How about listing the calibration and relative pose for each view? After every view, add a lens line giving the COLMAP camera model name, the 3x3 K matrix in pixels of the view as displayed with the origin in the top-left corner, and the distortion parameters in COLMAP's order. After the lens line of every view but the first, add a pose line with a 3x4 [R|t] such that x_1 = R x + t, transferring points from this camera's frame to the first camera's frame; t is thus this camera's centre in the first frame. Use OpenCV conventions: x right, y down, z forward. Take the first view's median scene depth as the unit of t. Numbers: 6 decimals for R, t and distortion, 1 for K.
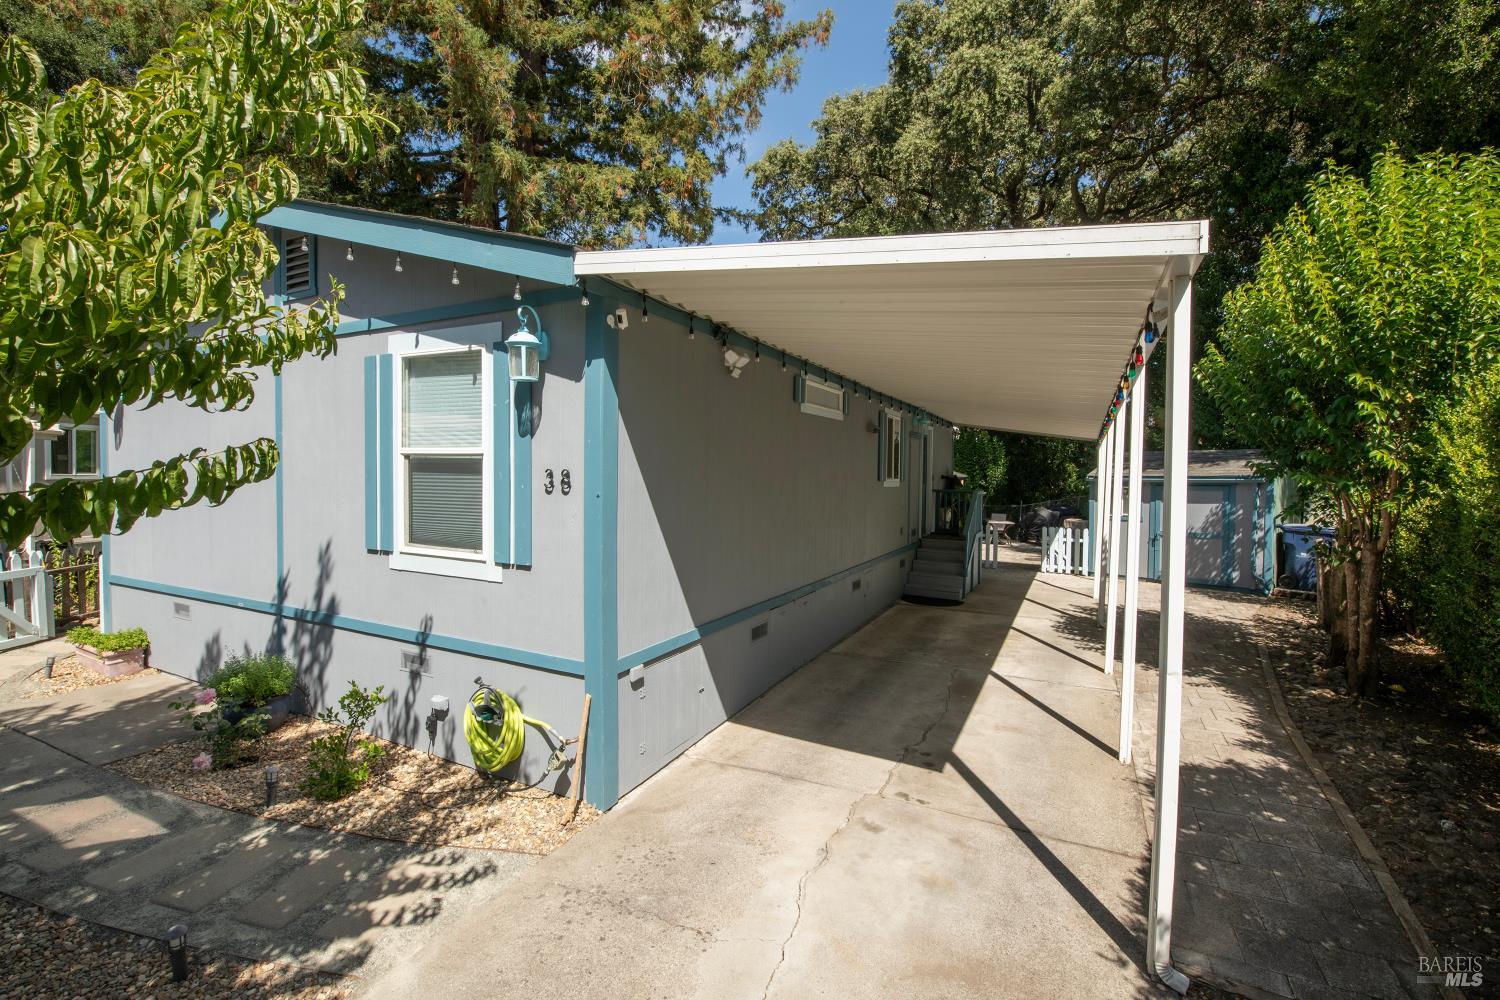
lens RADIAL K [[666.2, 0, 756.8], [0, 666.2, 487.1], [0, 0, 1]] dist [-0.000805, -0.003432]
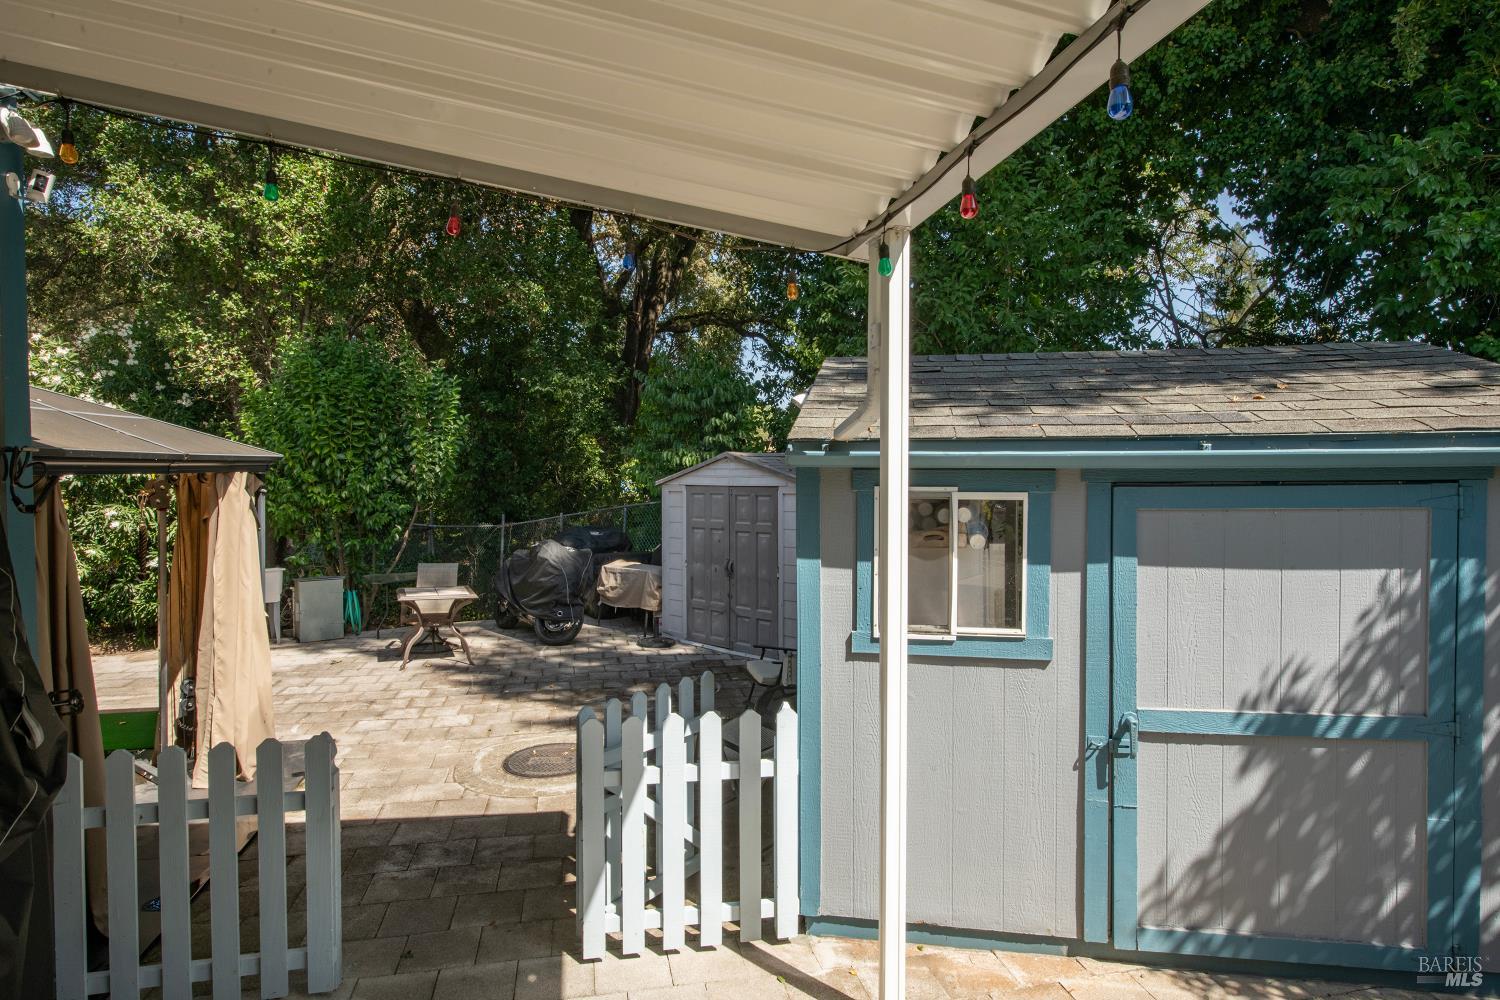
lens RADIAL K [[707.1, 0, 750.0], [0, 707.1, 500.0], [0, 0, 1]] dist [0.002498, -0.000007]
pose [[0.765809, -0.050369, 0.641092, 0.408525], [0.032588, 0.998687, 0.039537, -0.008441], [-0.642242, -0.009386, 0.766445, 0.974741]]
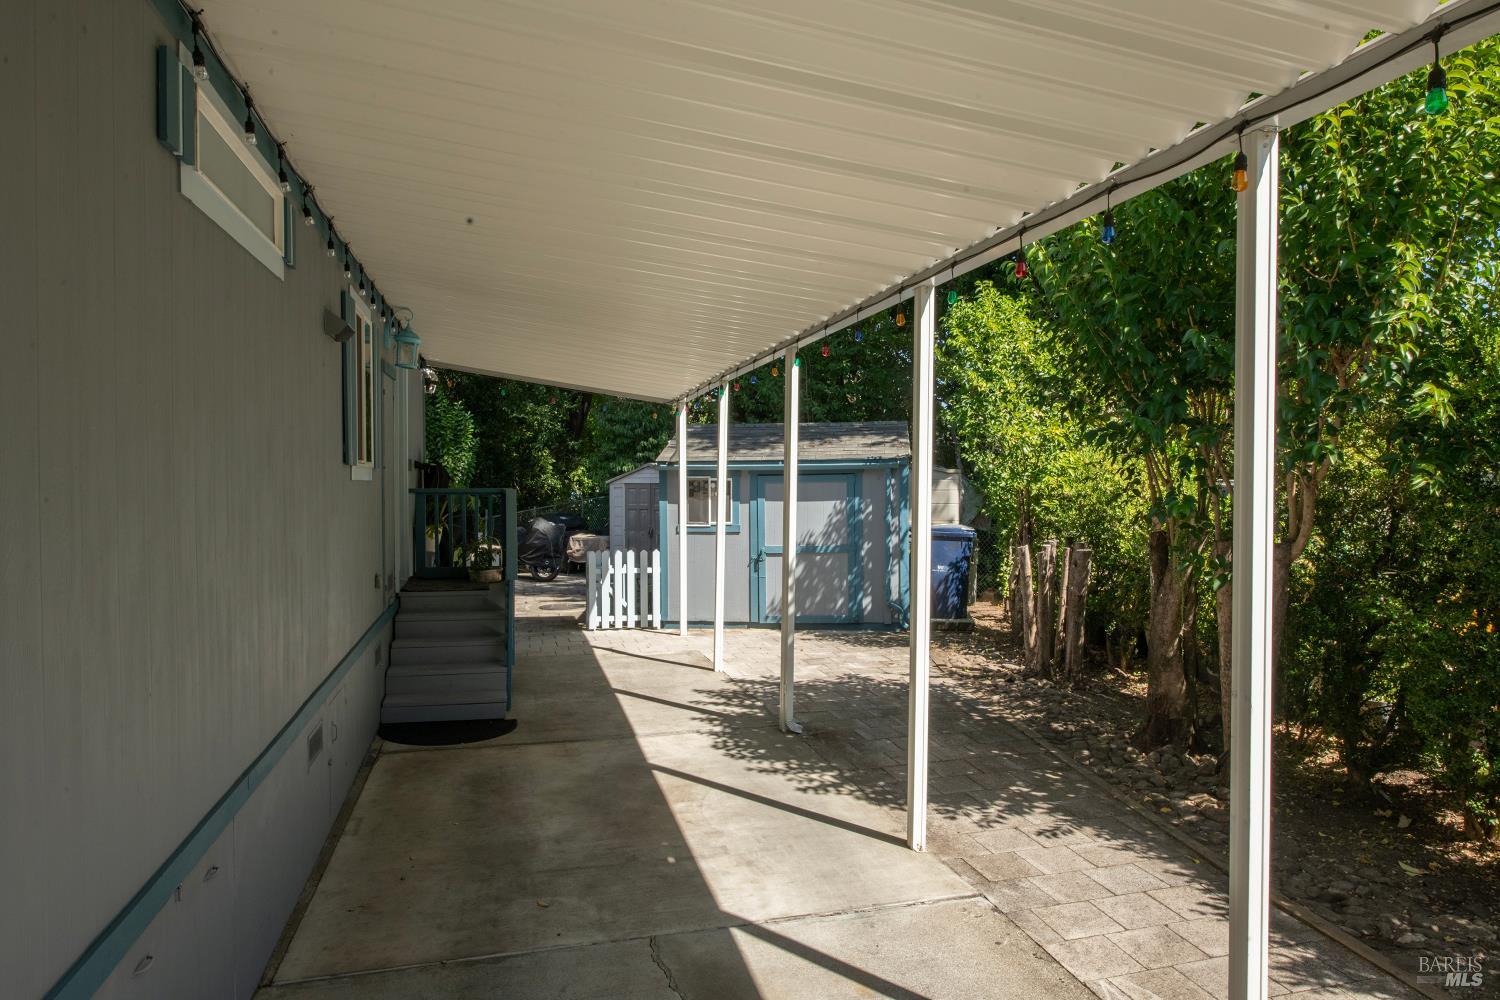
lens RADIAL K [[960.5, 0, 711.6], [0, 960.5, 506.2], [0, 0, 1]] dist [0.022288, 0.000552]
pose [[0.769127, -0.039339, 0.637884, -0.015114], [0.032935, 0.999217, 0.021912, 0.007577], [-0.638246, 0.004156, 0.769821, 0.354175]]
